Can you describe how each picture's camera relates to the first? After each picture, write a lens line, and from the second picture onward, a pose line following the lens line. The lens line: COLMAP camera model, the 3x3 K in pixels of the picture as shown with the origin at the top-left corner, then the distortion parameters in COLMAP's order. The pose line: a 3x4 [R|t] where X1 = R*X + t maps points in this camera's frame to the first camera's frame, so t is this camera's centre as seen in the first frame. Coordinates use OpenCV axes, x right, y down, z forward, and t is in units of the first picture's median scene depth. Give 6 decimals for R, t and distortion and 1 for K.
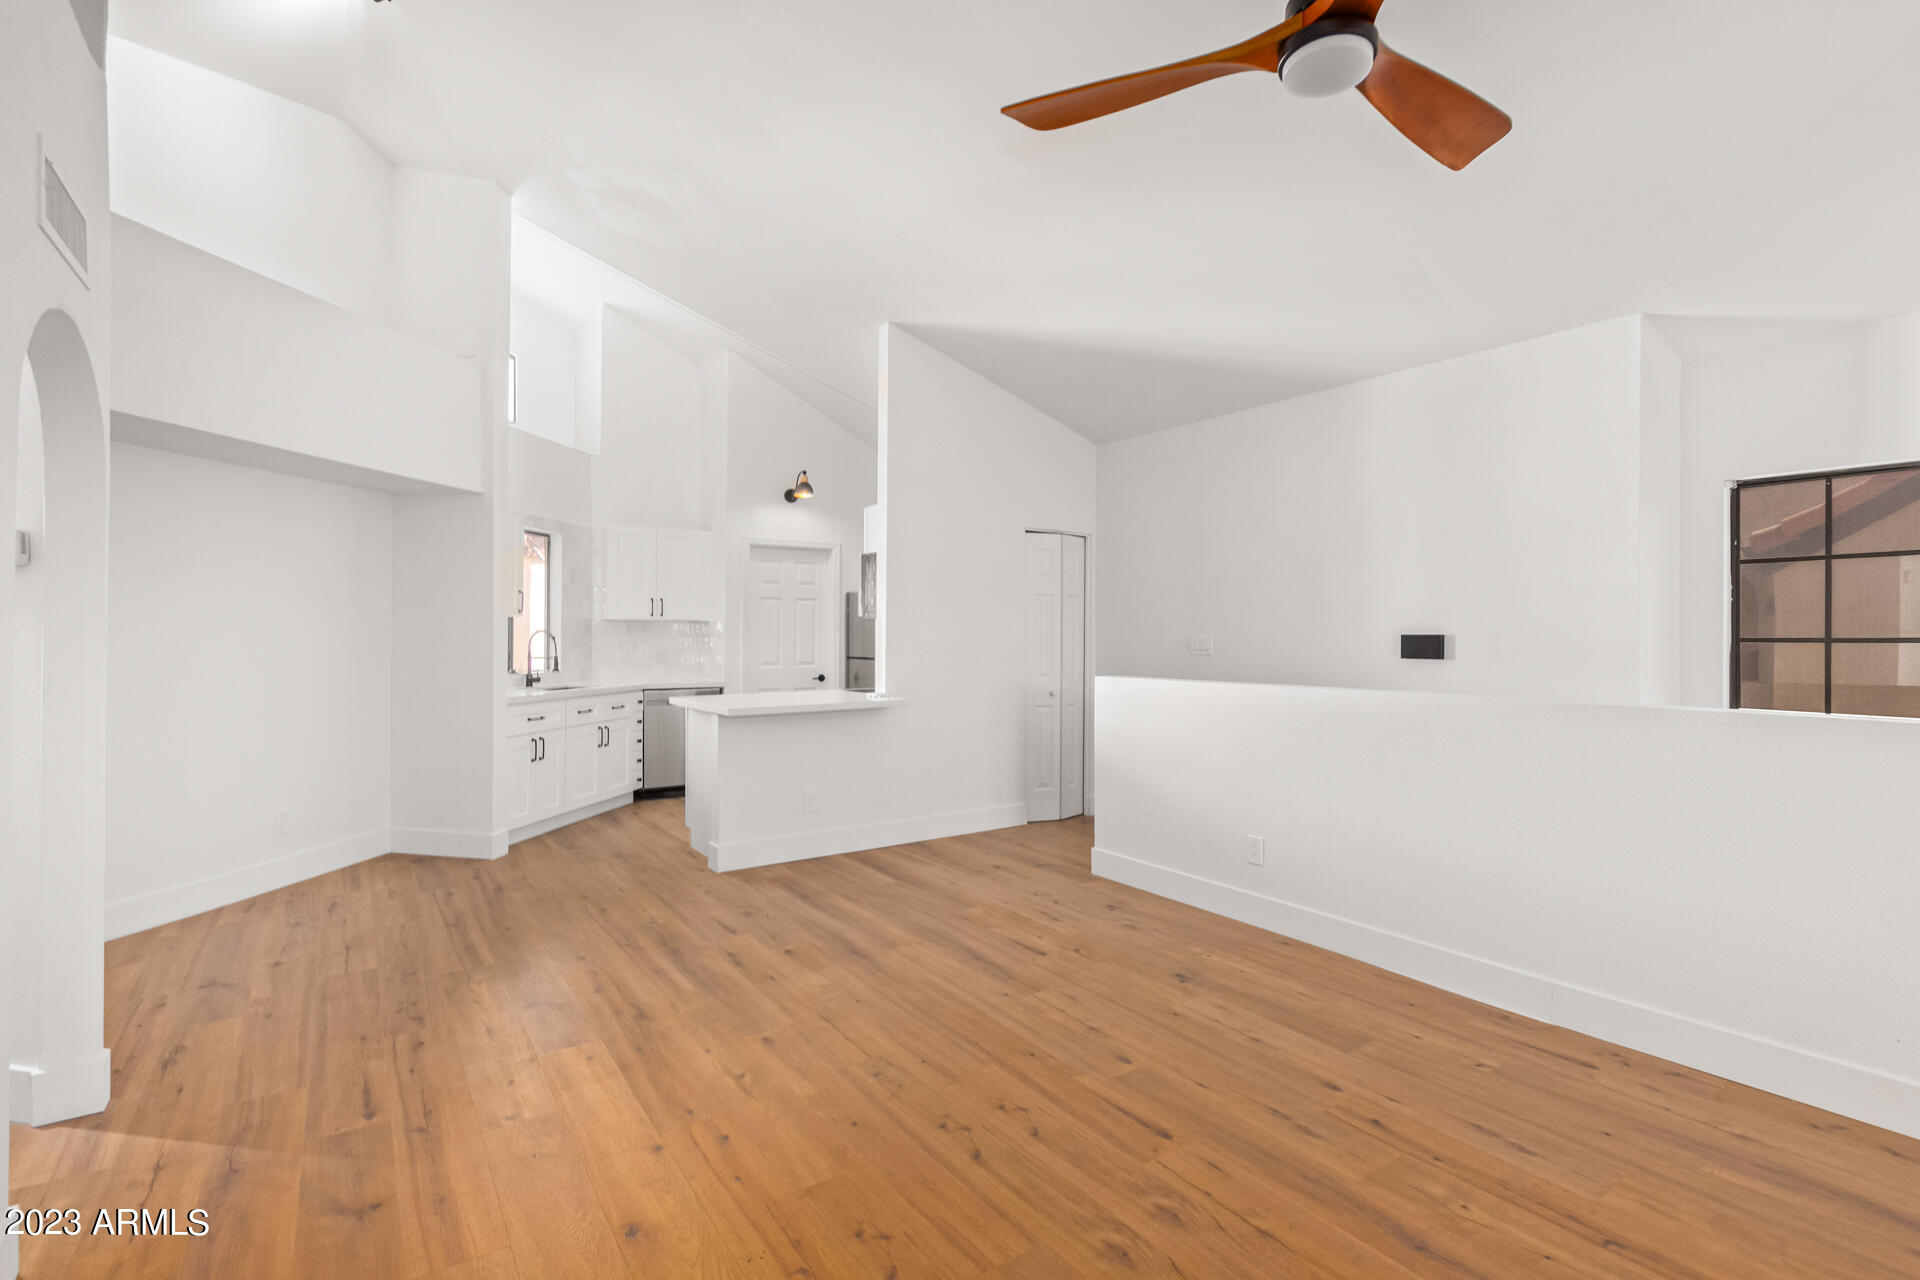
lens RADIAL K [[879.5, 0, 952.1], [0, 879.5, 641.5], [0, 0, 1]] dist [0.004097, -0.002727]
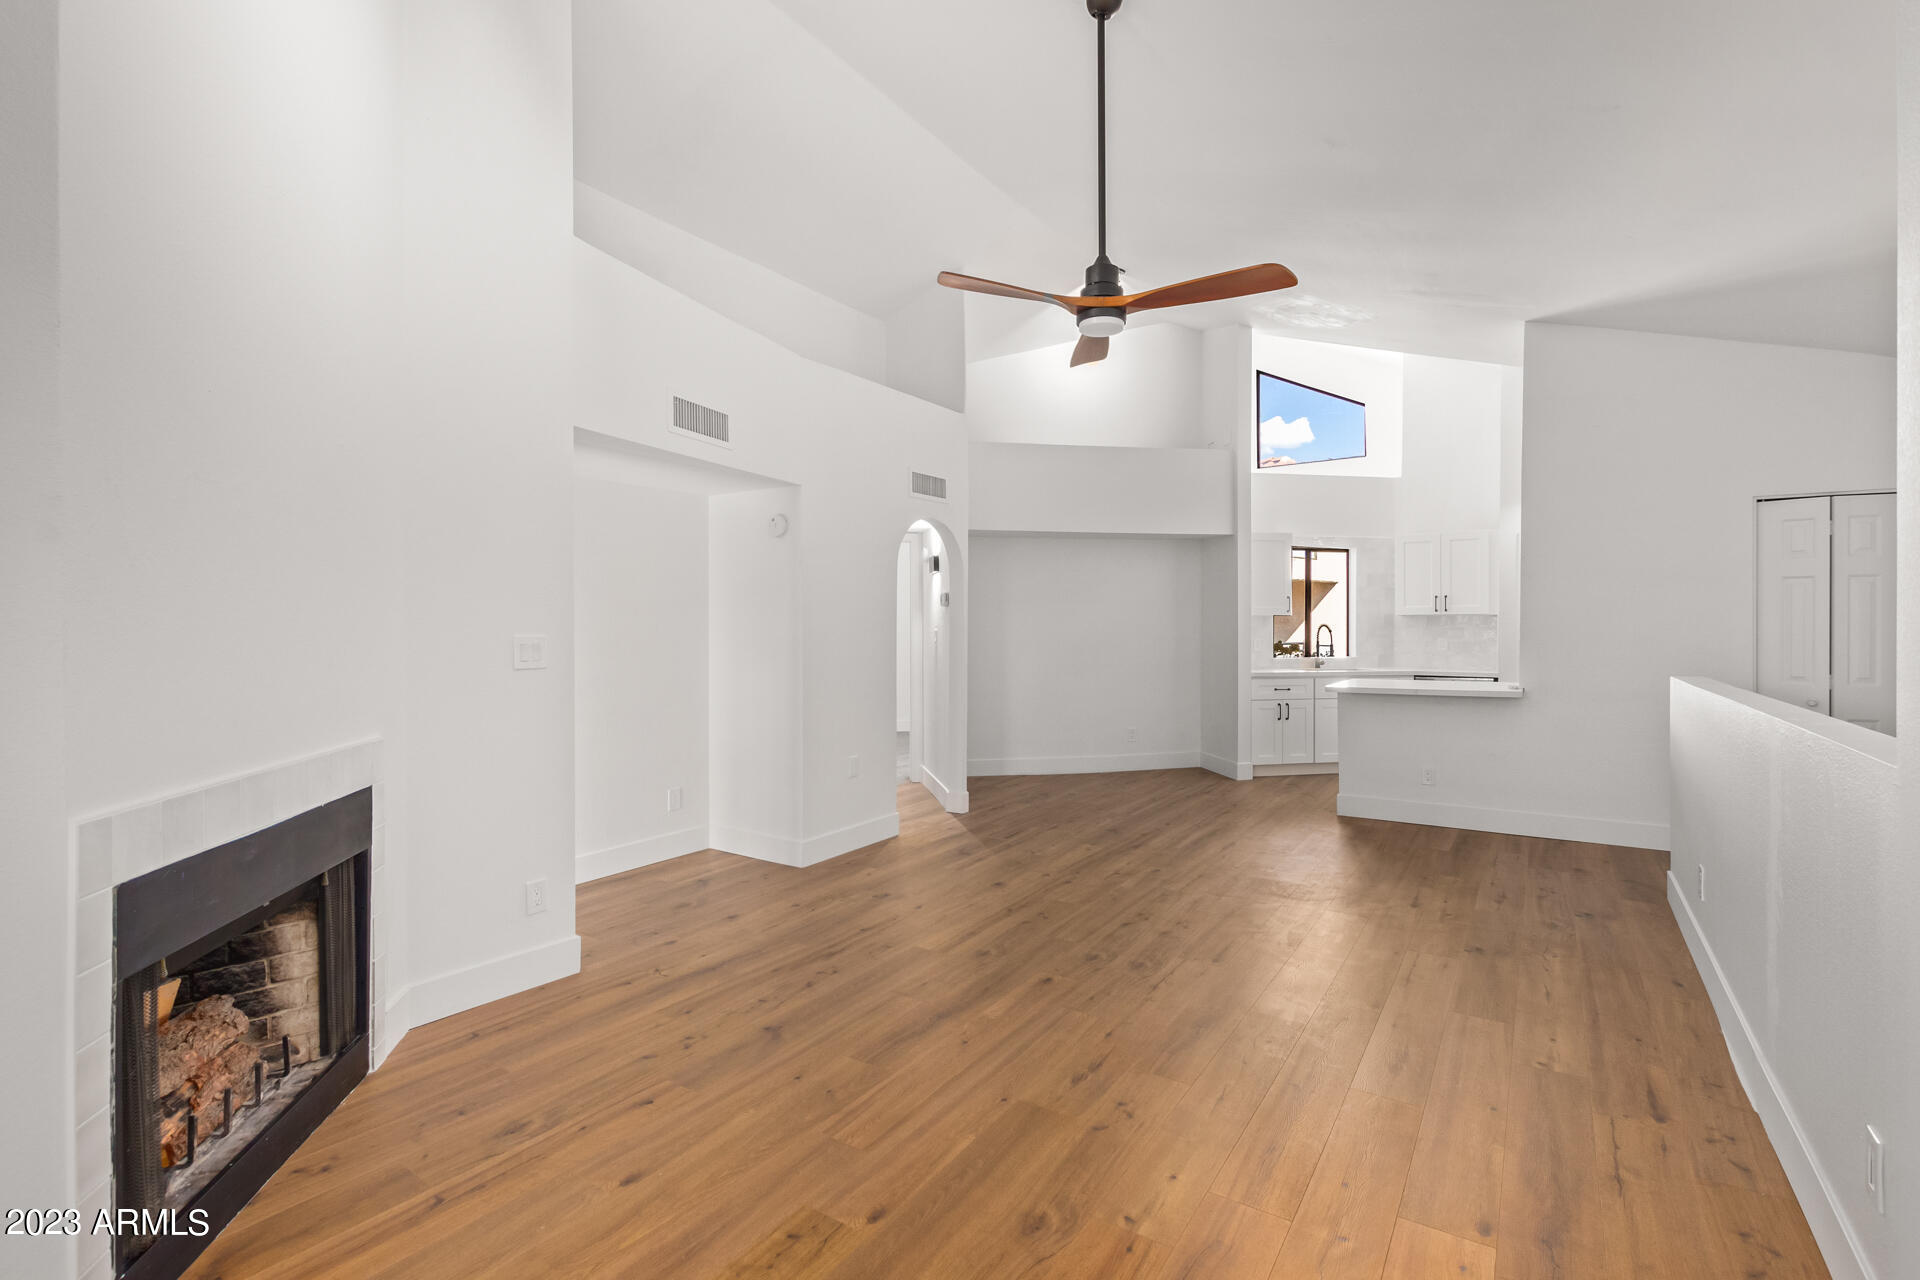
lens RADIAL K [[879.5, 0, 943.9], [0, 879.5, 625.9], [0, 0, 1]] dist [0.004097, -0.002727]
pose [[0.358474, -0.004820, -0.933527, 0.975775], [-0.003004, 0.999976, -0.006317, -0.003065], [0.933535, 0.005069, 0.358450, 0.010302]]
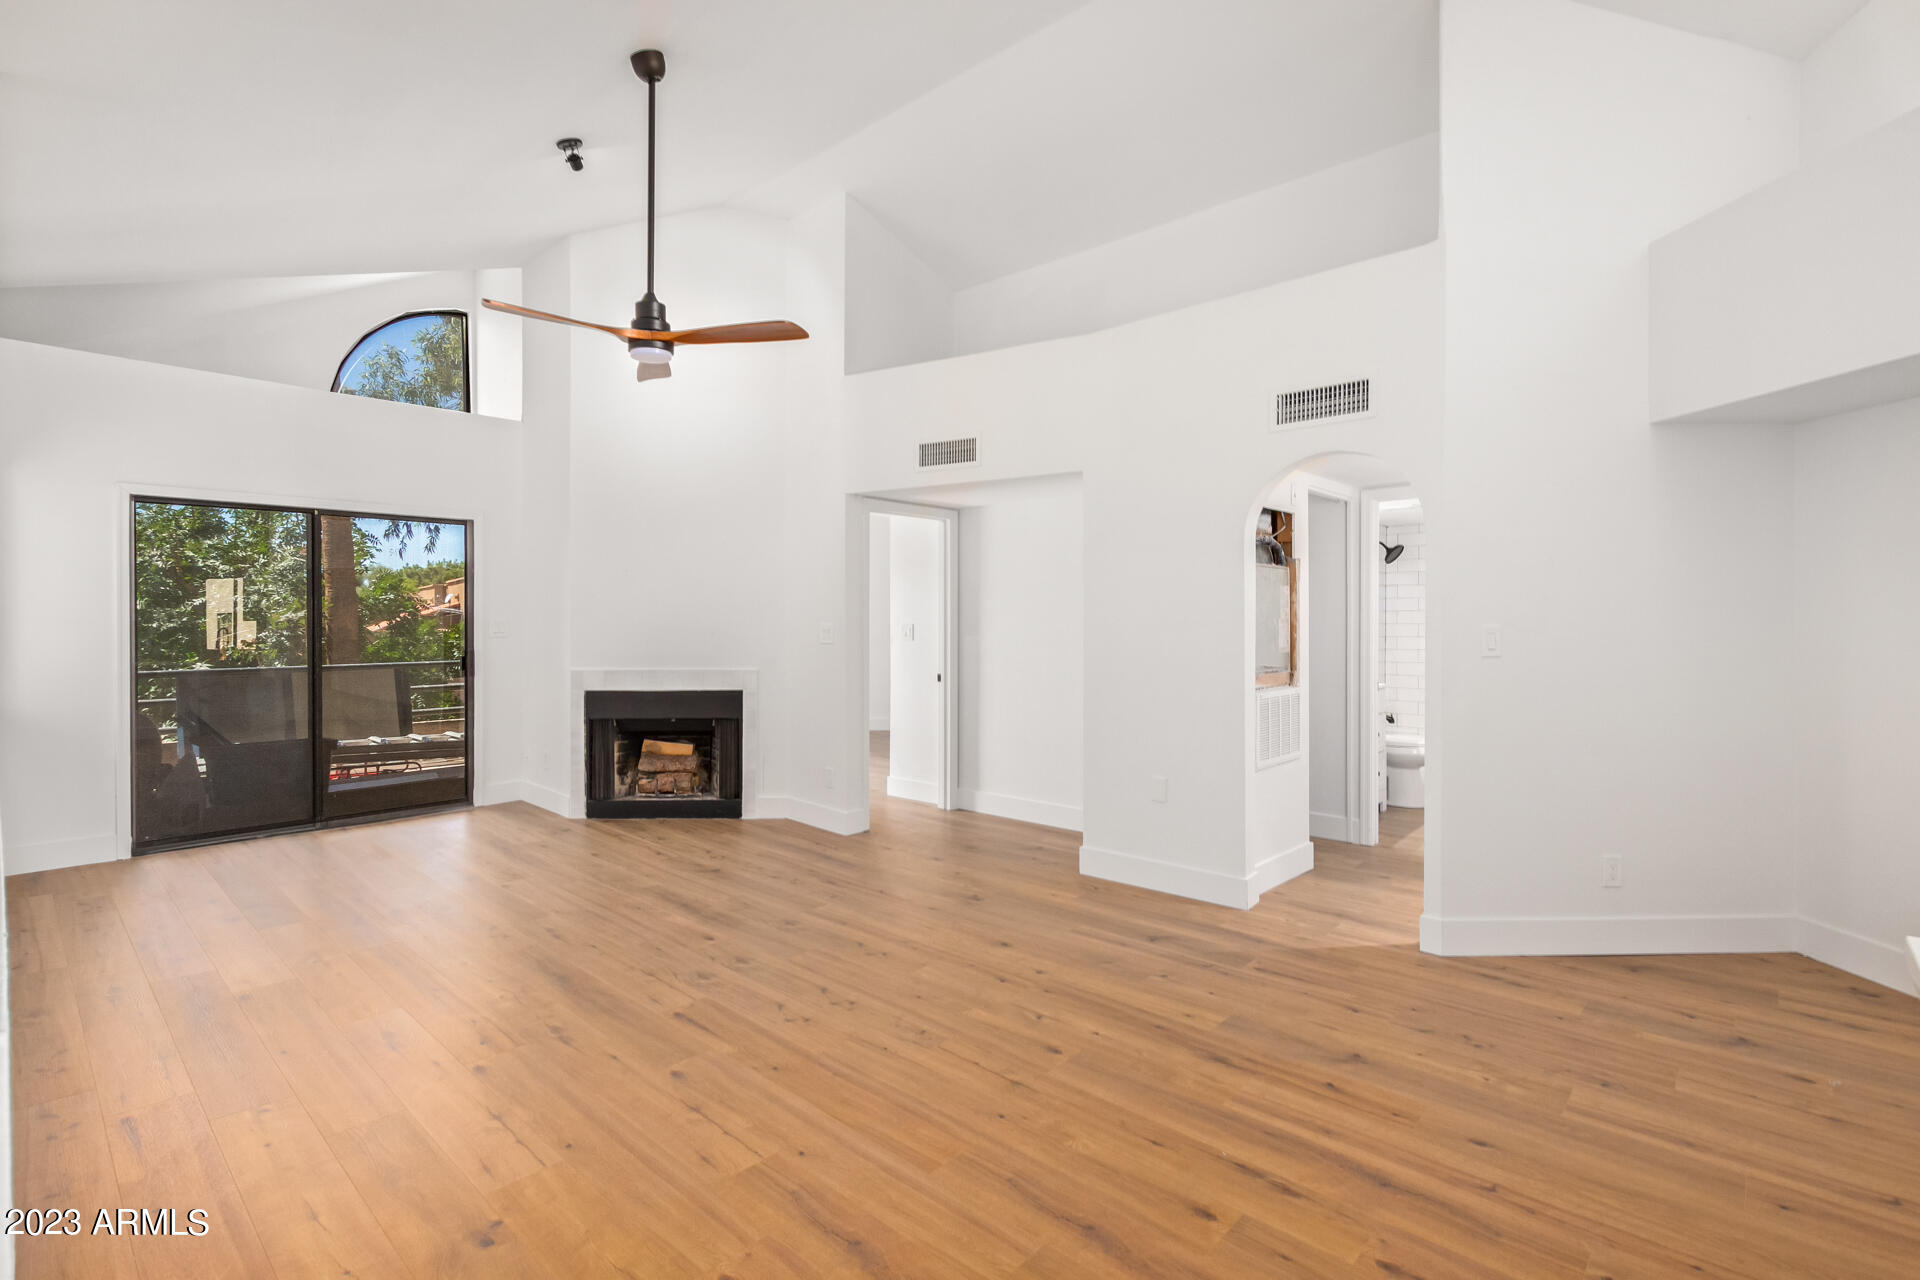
lens RADIAL K [[879.5, 0, 945.1], [0, 879.5, 616.0], [0, 0, 1]] dist [0.004097, -0.002727]
pose [[-0.975909, -0.004722, -0.218126, 0.094400], [-0.005606, 0.999978, 0.003434, -0.019265], [0.218106, 0.004574, -0.975914, 1.530451]]
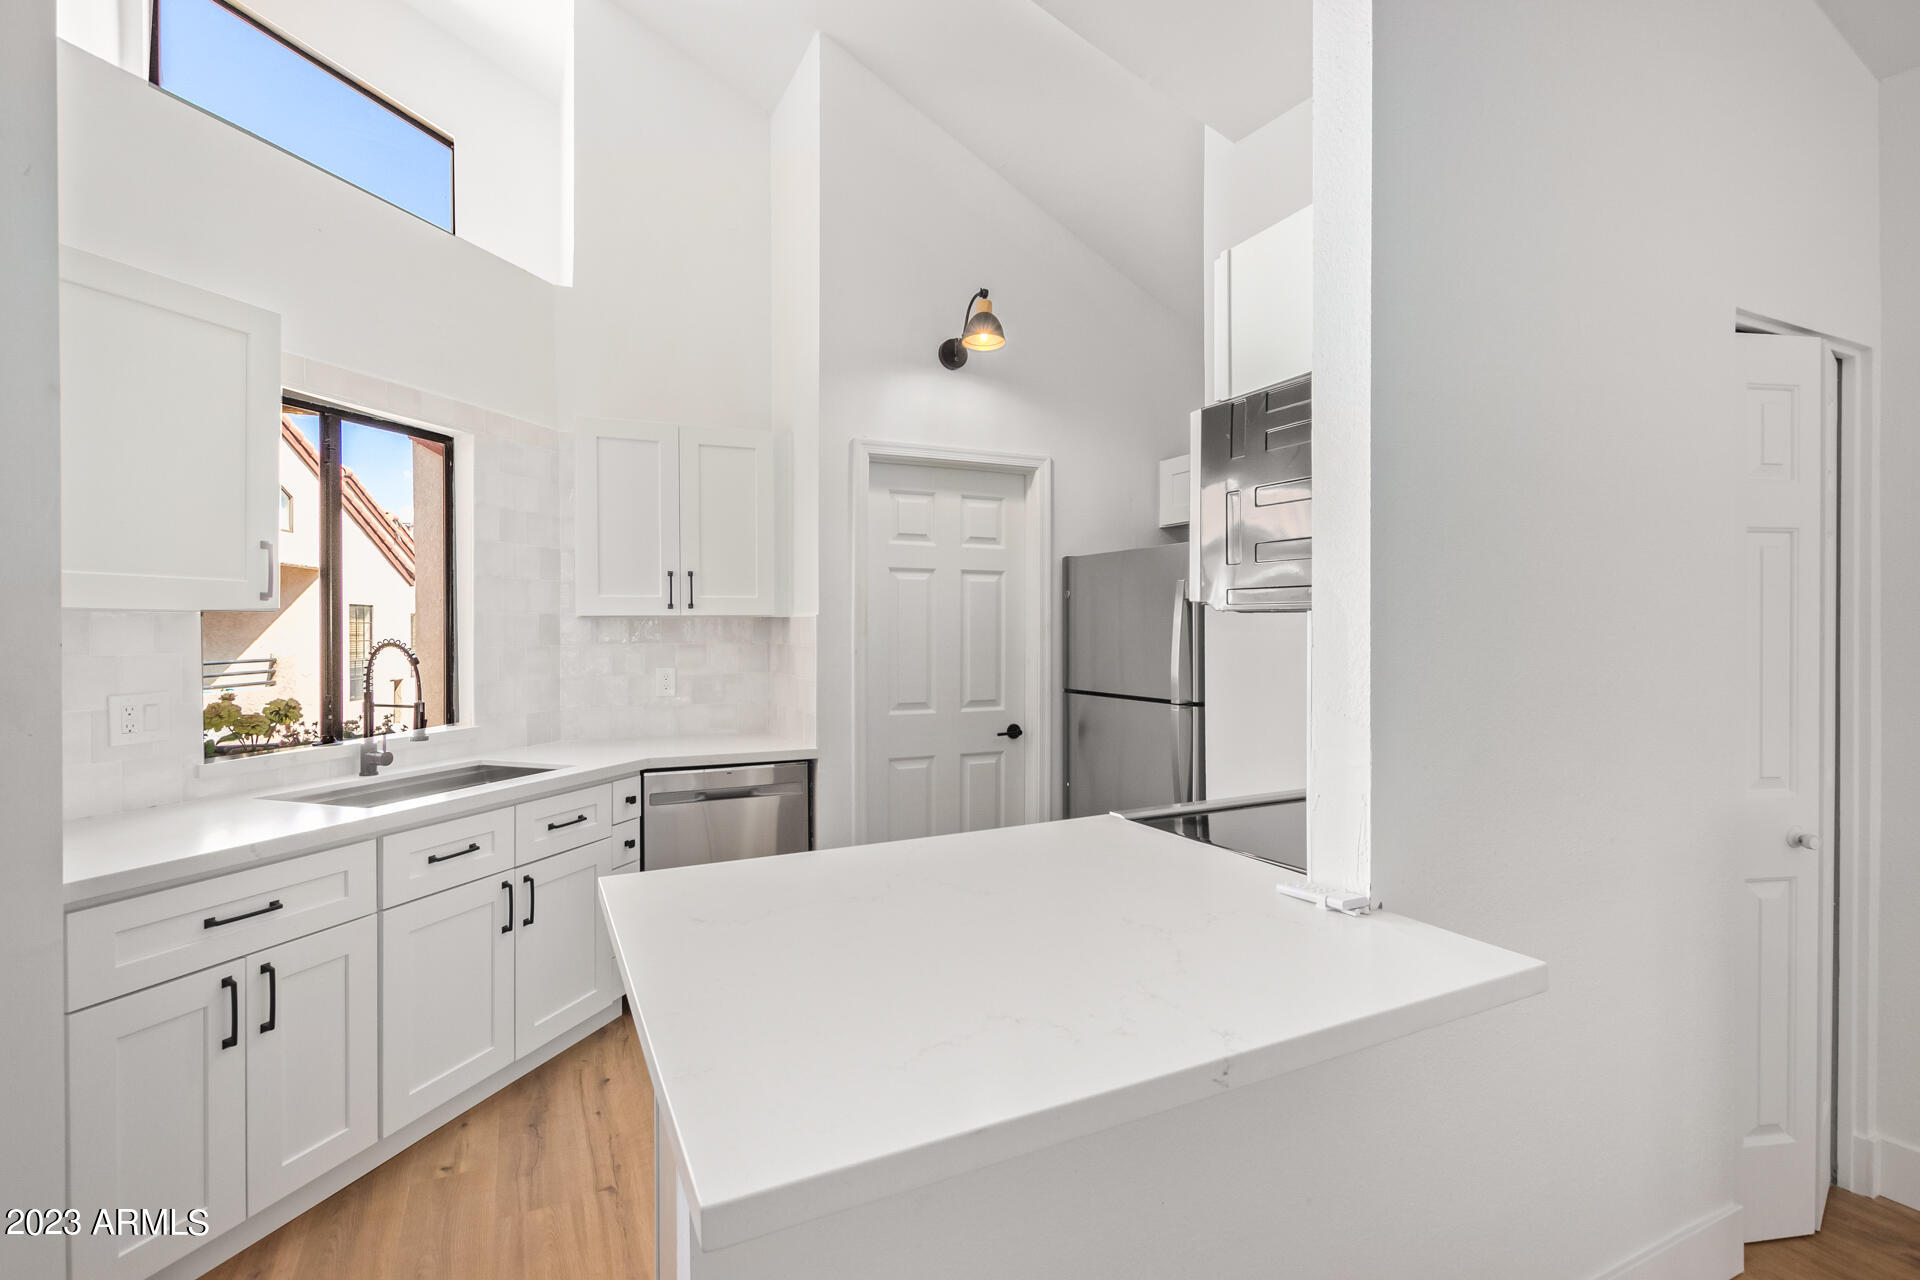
lens RADIAL K [[879.5, 0, 939.7], [0, 879.5, 639.3], [0, 0, 1]] dist [0.004097, -0.002727]
pose [[0.986821, -0.004798, -0.161745, -0.237947], [0.005349, 0.999981, 0.002972, -0.026203], [0.161727, -0.003797, 0.986828, 1.102290]]
